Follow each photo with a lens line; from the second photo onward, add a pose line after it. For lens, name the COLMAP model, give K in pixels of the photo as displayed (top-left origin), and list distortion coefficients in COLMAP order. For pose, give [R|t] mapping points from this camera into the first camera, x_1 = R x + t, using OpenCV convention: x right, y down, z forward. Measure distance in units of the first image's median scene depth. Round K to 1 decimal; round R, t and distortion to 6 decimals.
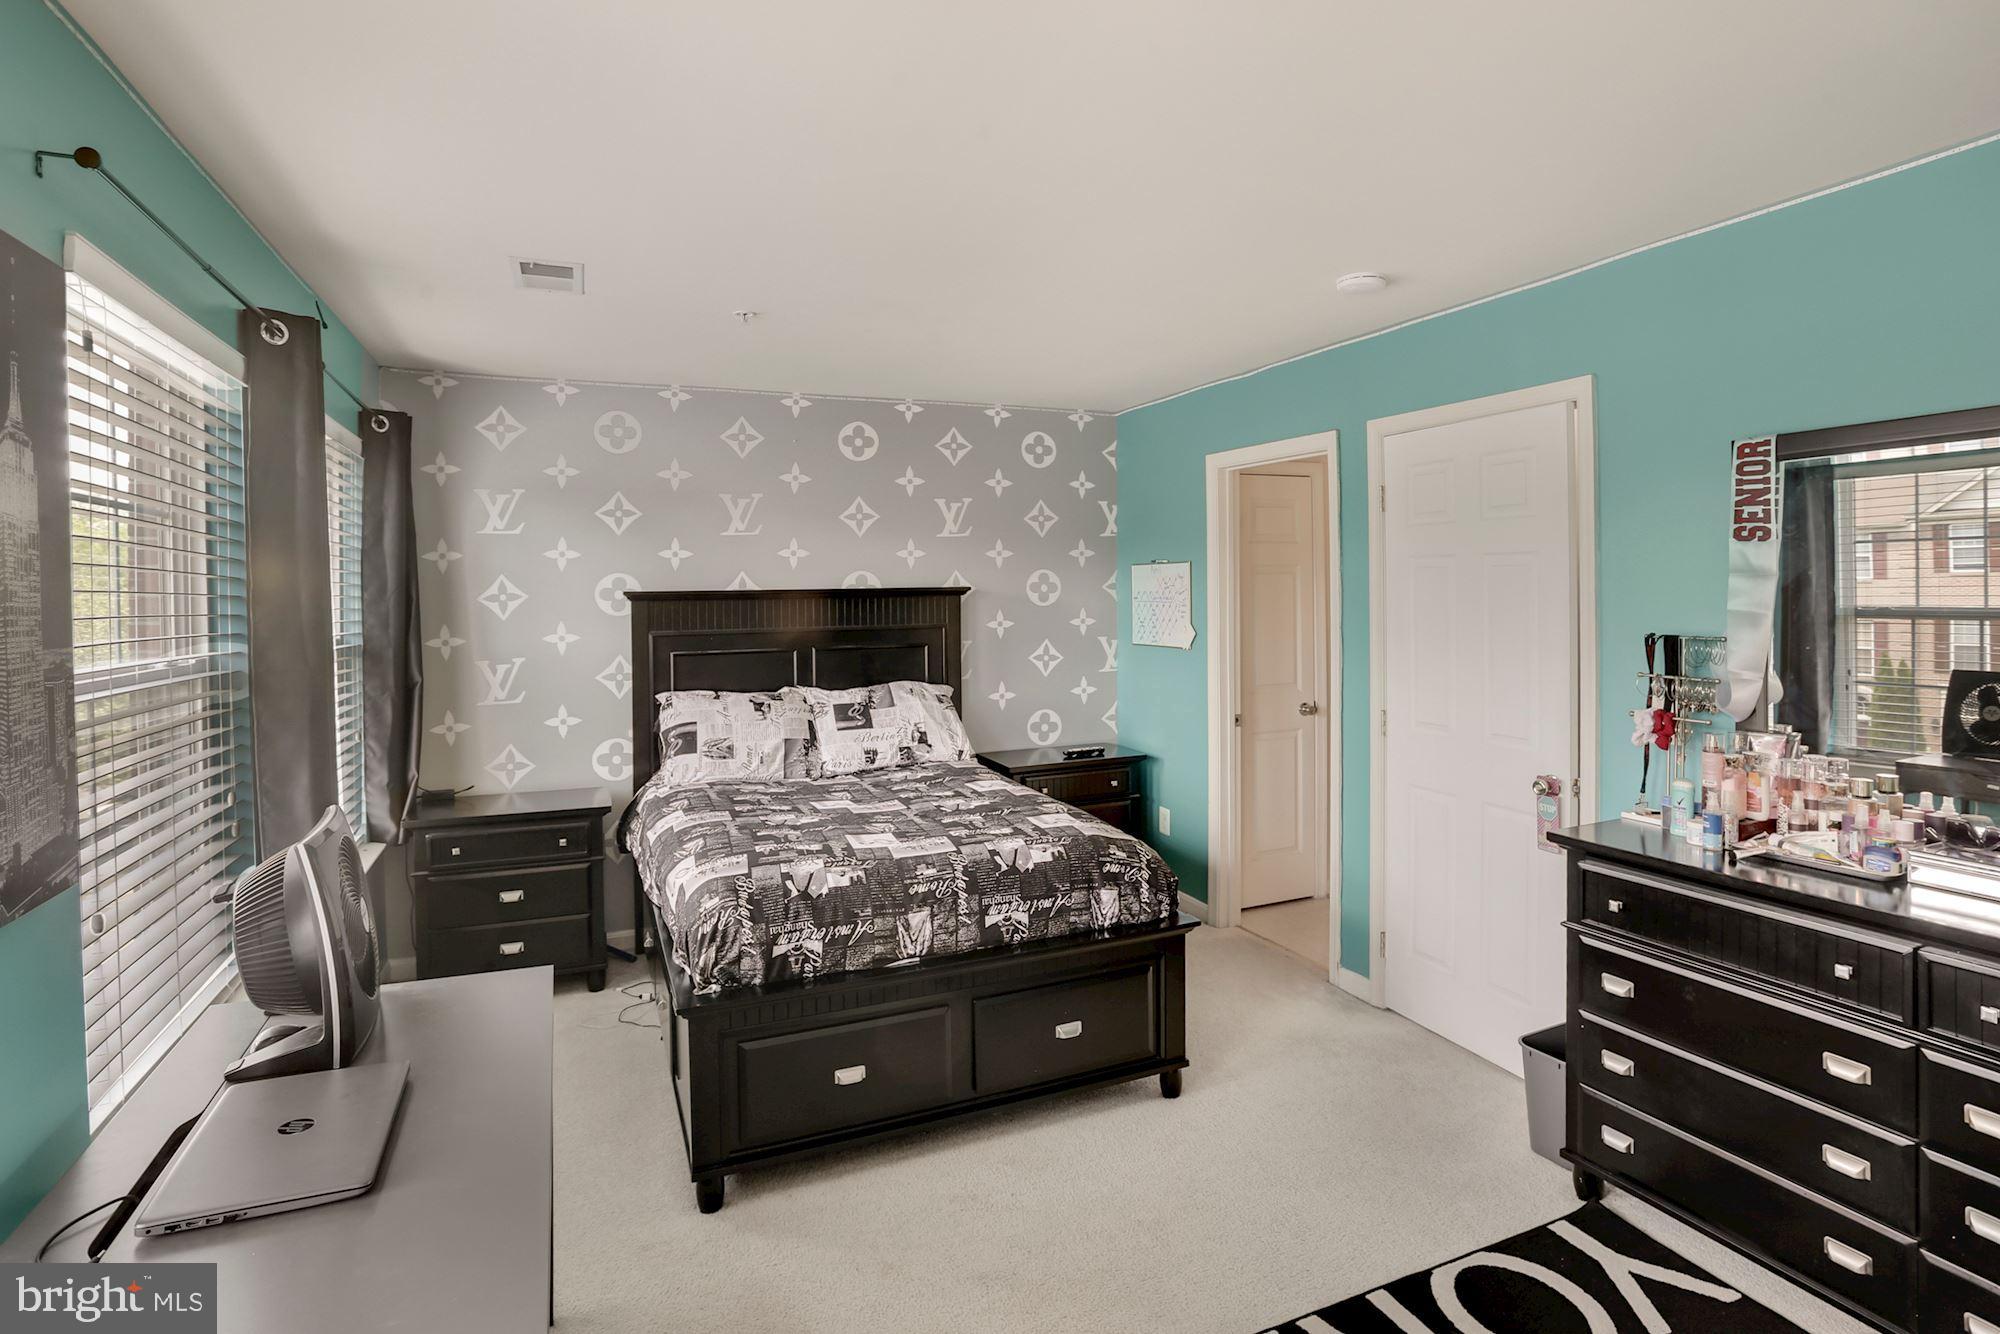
lens RADIAL K [[1029.9, 0, 976.9], [0, 1029.9, 575.3], [0, 0, 1]] dist [-0.040859, 0.019147]
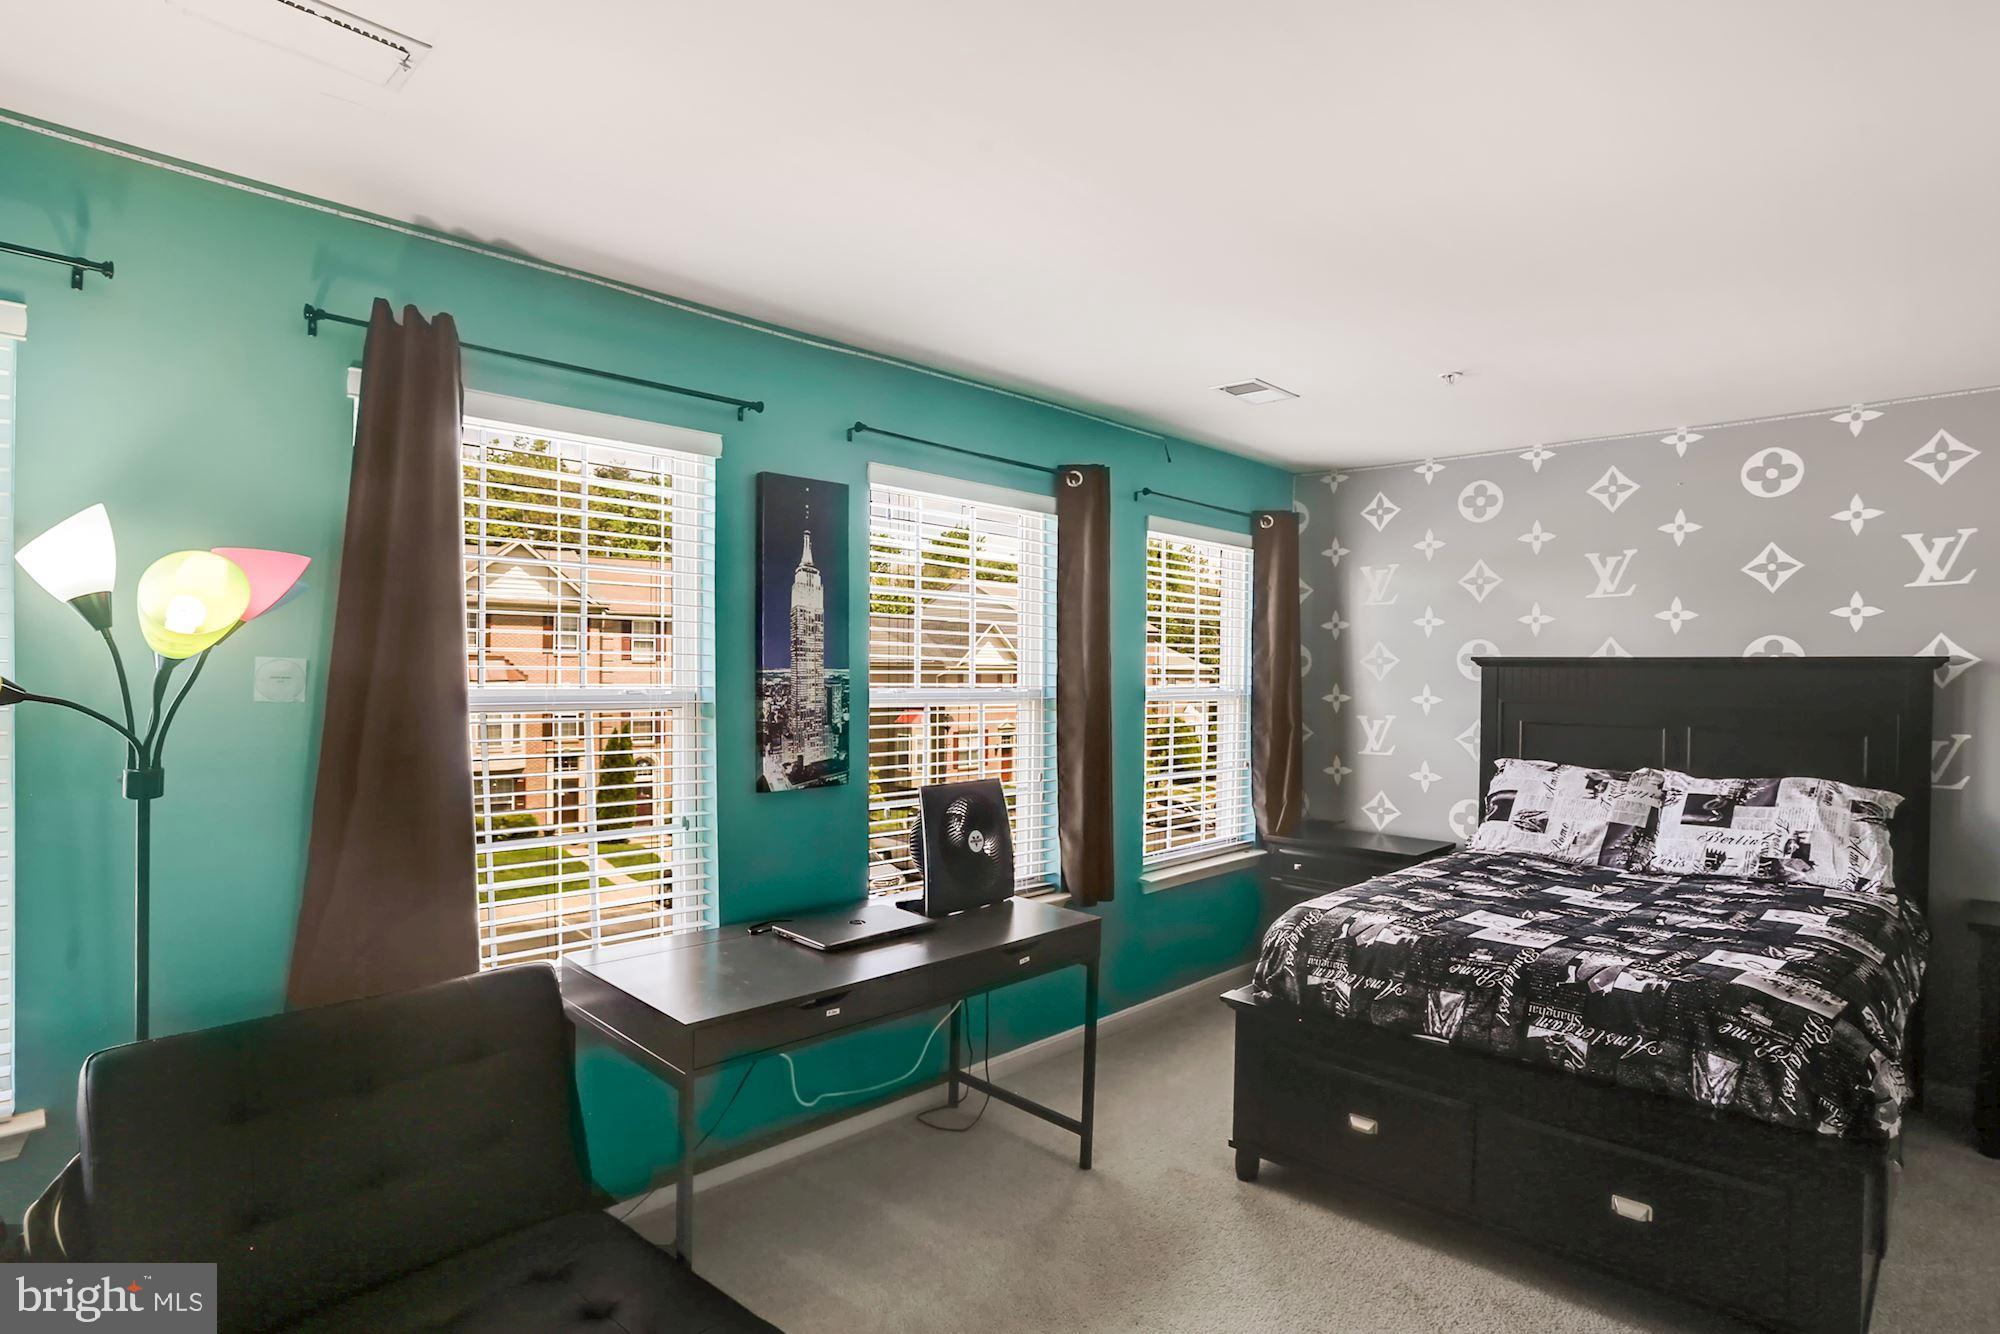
lens RADIAL K [[1029.9, 0, 988.7], [0, 1029.9, 667.6], [0, 0, 1]] dist [-0.040859, 0.019147]
pose [[0.393866, 0.022423, -0.918894, 0.420247], [0.002759, 0.999669, 0.025576, -0.000915], [0.919164, -0.012609, 0.393674, 0.151734]]
